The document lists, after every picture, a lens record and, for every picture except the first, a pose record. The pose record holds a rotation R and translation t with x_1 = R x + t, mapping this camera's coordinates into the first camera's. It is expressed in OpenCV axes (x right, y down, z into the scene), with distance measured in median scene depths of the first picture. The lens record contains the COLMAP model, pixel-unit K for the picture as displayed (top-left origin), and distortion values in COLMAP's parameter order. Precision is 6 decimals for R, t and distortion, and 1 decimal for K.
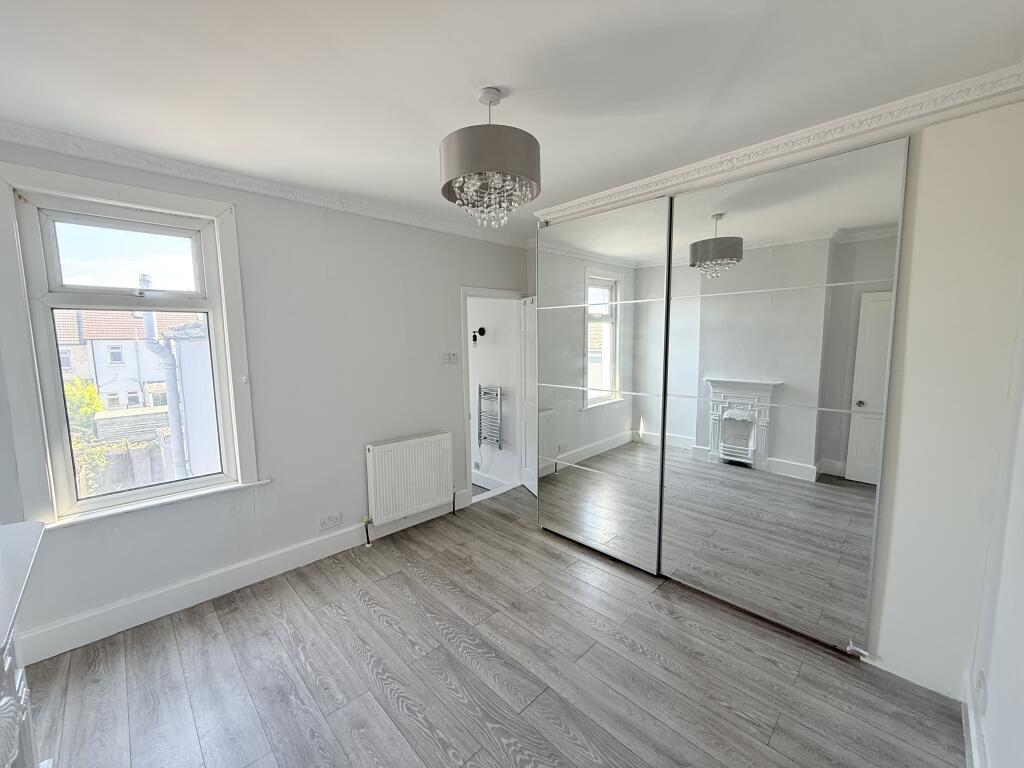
lens RADIAL K [[412.1, 0, 507.7], [0, 412.1, 383.2], [0, 0, 1]] dist [-0.000654, -0.000052]
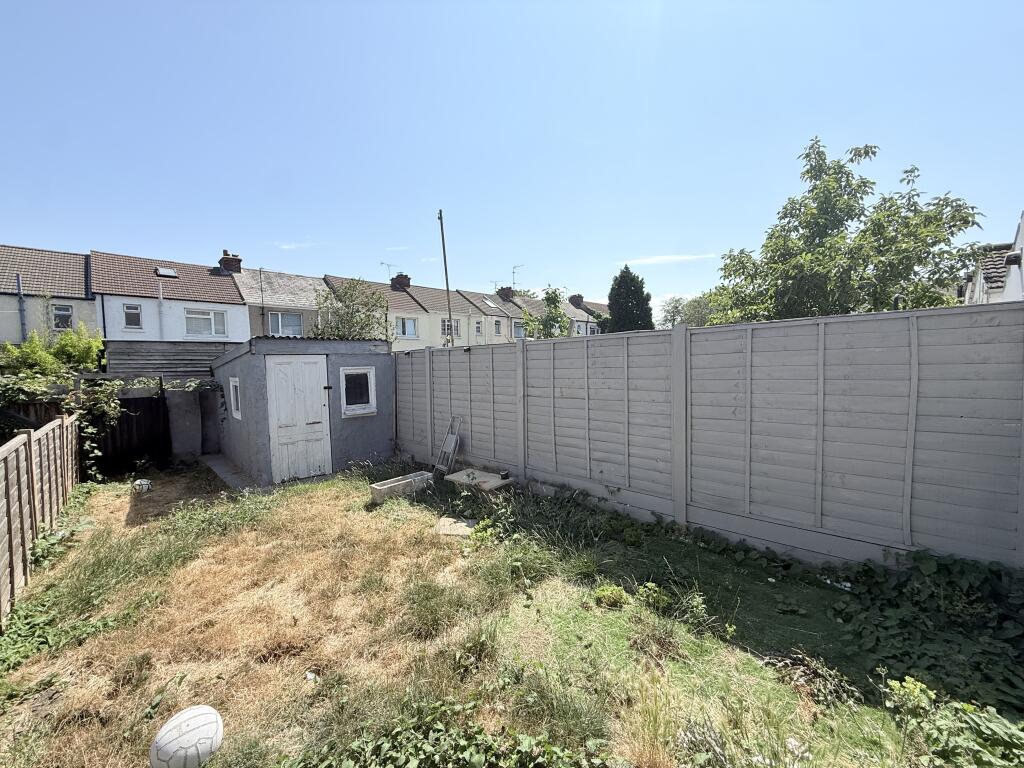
lens RADIAL K [[412.1, 0, 510.5], [0, 412.1, 380.3], [0, 0, 1]] dist [-0.000654, -0.000052]
pose [[0.999996, -0.001232, -0.002540, -0.263702], [0.001052, 0.997563, -0.069769, 0.103963], [0.002619, 0.069766, 0.997560, 0.263135]]
